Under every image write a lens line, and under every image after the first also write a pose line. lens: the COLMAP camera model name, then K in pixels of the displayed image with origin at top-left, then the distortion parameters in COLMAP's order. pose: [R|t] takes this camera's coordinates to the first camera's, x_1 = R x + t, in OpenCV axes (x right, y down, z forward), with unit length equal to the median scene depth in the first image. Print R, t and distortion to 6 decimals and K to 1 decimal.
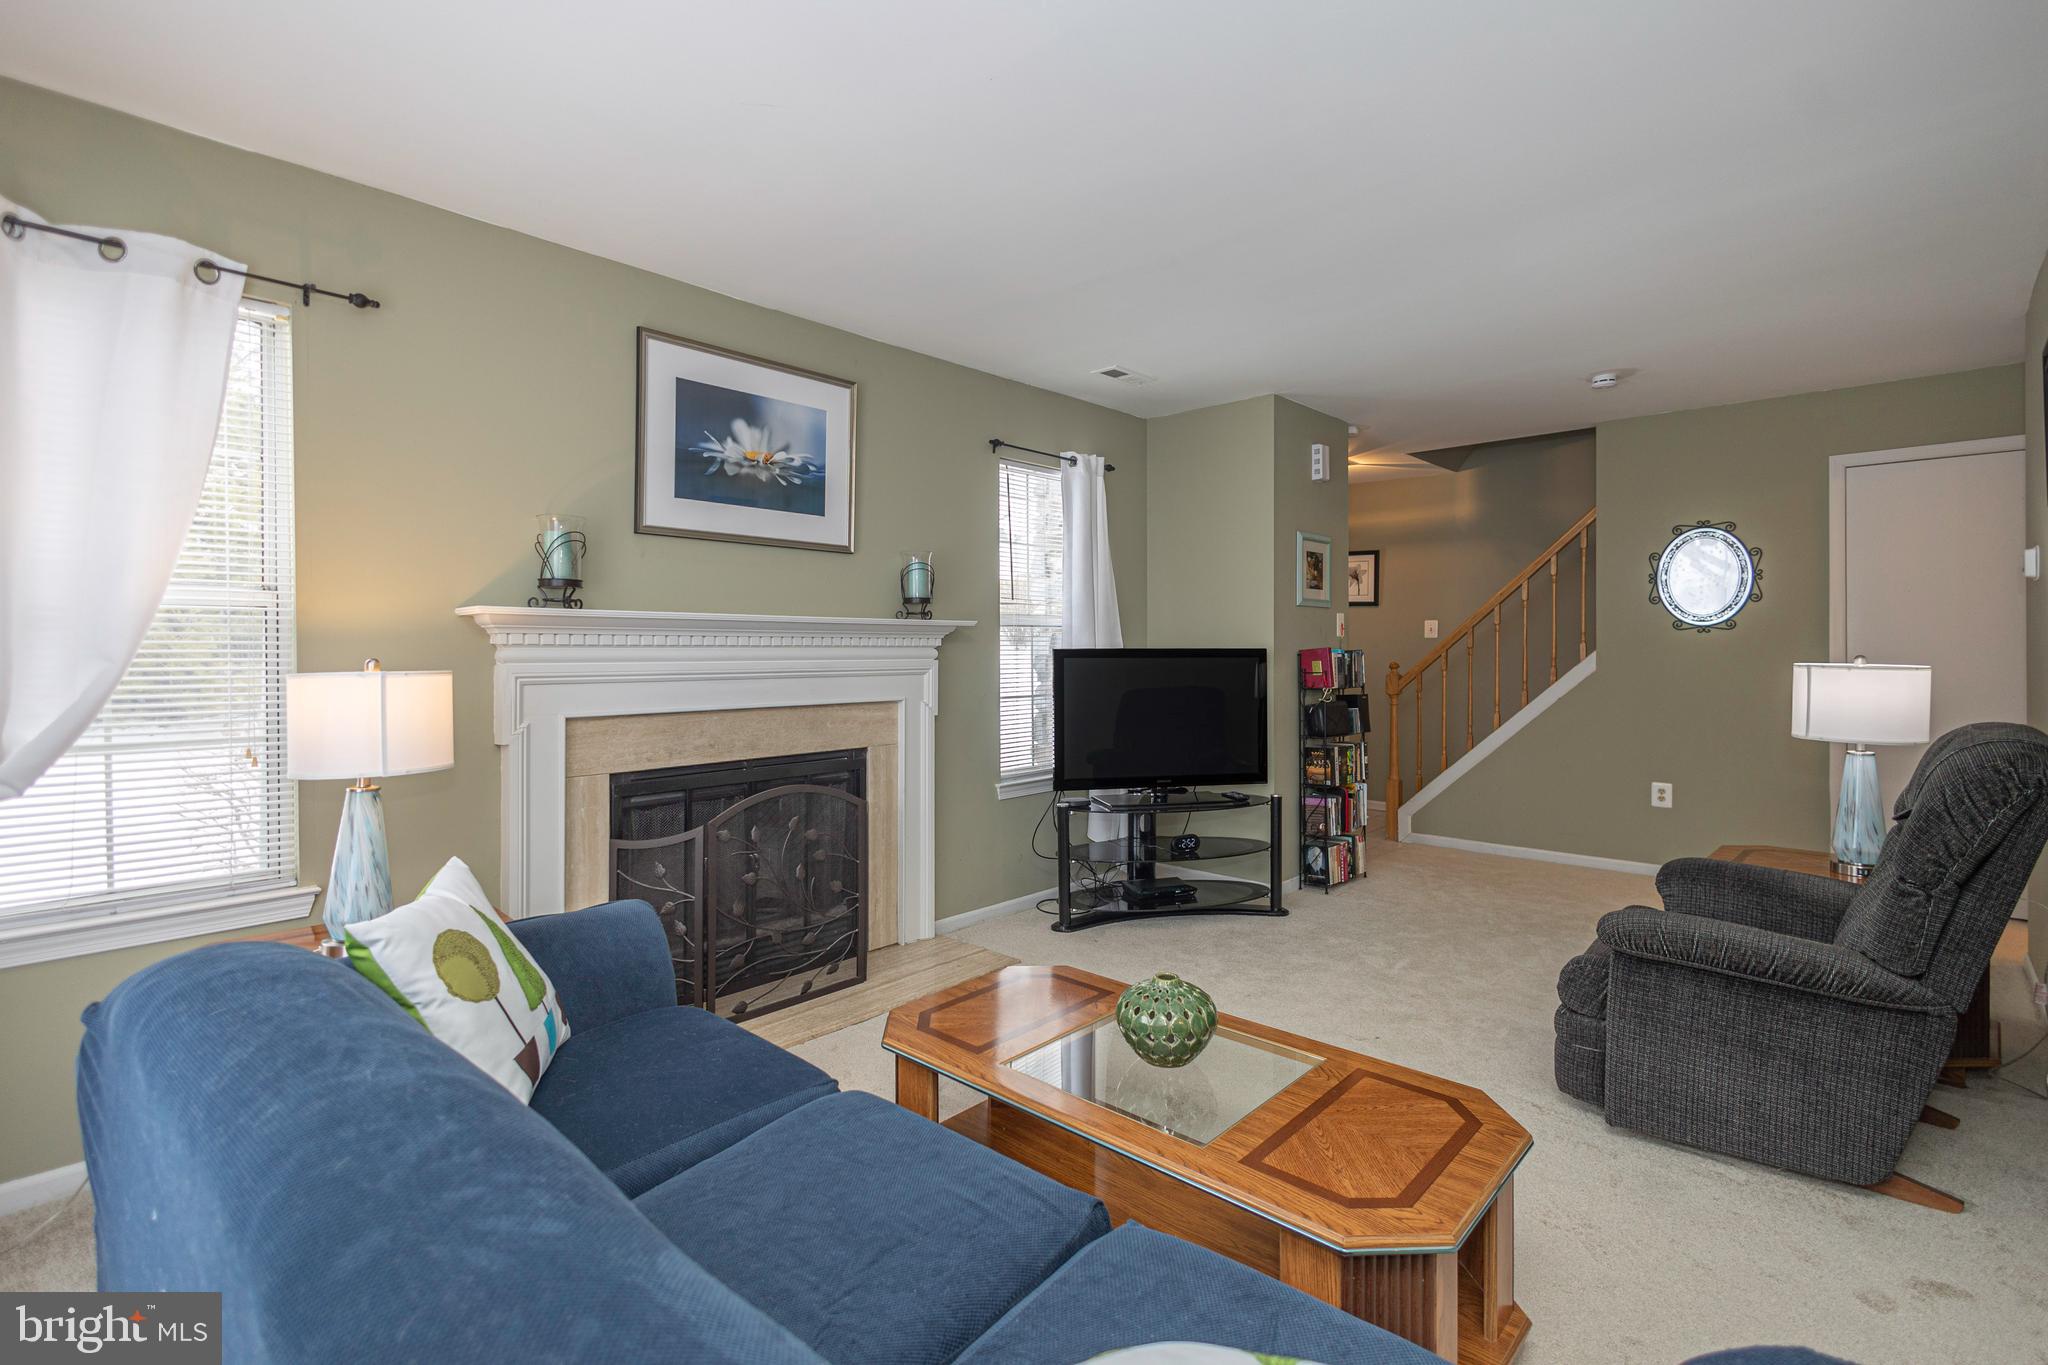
lens RADIAL K [[976.9, 0, 1007.9], [0, 976.9, 642.4], [0, 0, 1]] dist [0.008317, 0.001794]
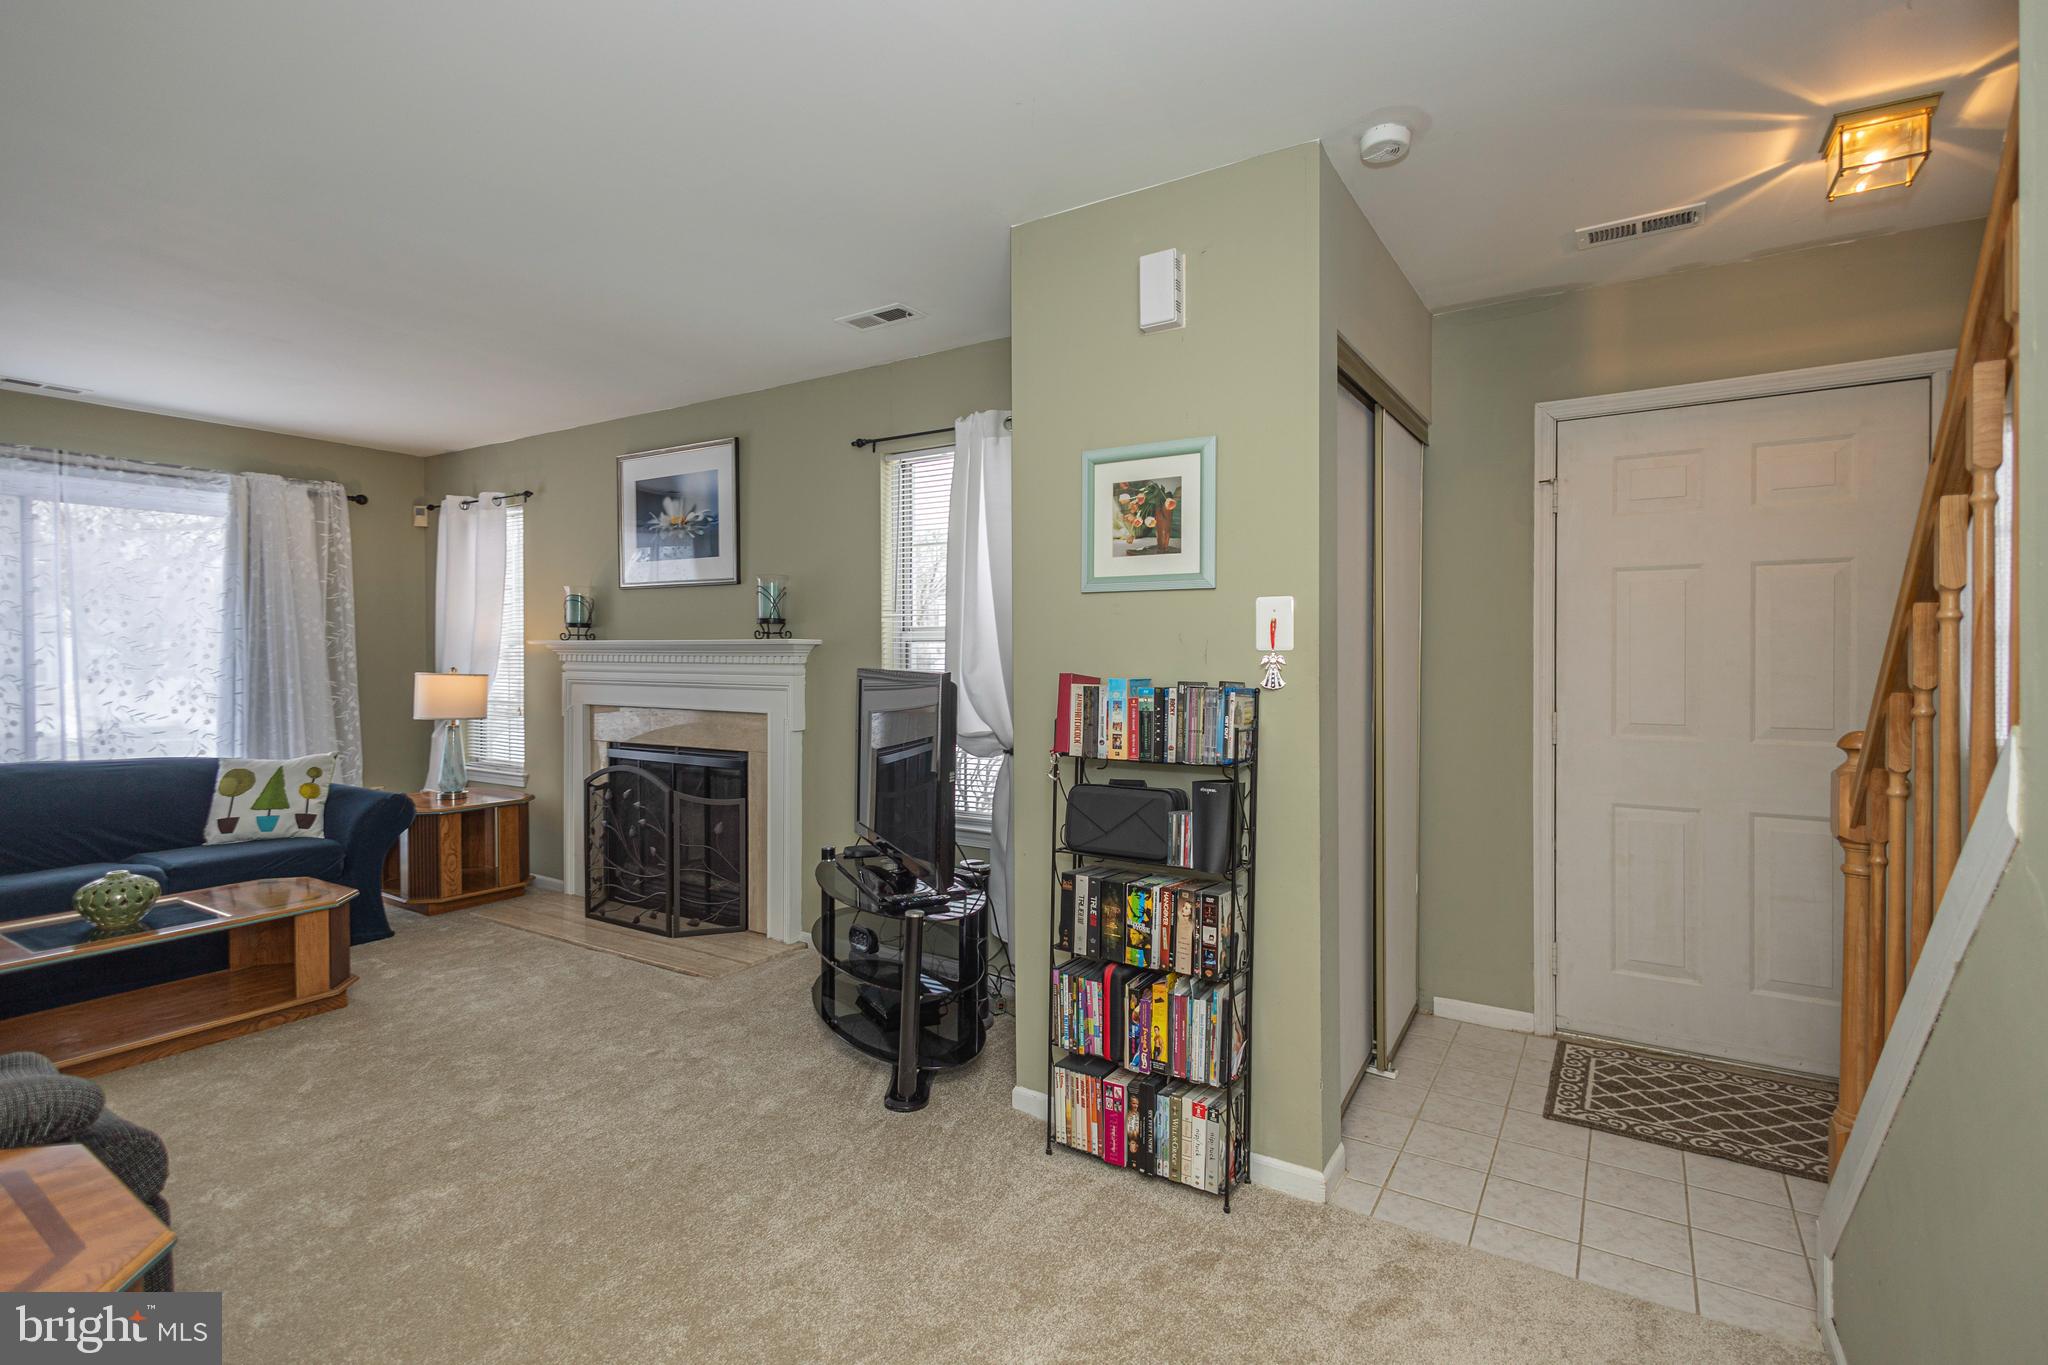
lens RADIAL K [[976.9, 0, 1059.7], [0, 976.9, 660.7], [0, 0, 1]] dist [0.008317, 0.001794]
pose [[0.183192, 0.004811, -0.983065, 1.052458], [0.000017, 0.999988, 0.004897, -0.004717], [0.983077, -0.000913, 0.183190, 1.154025]]
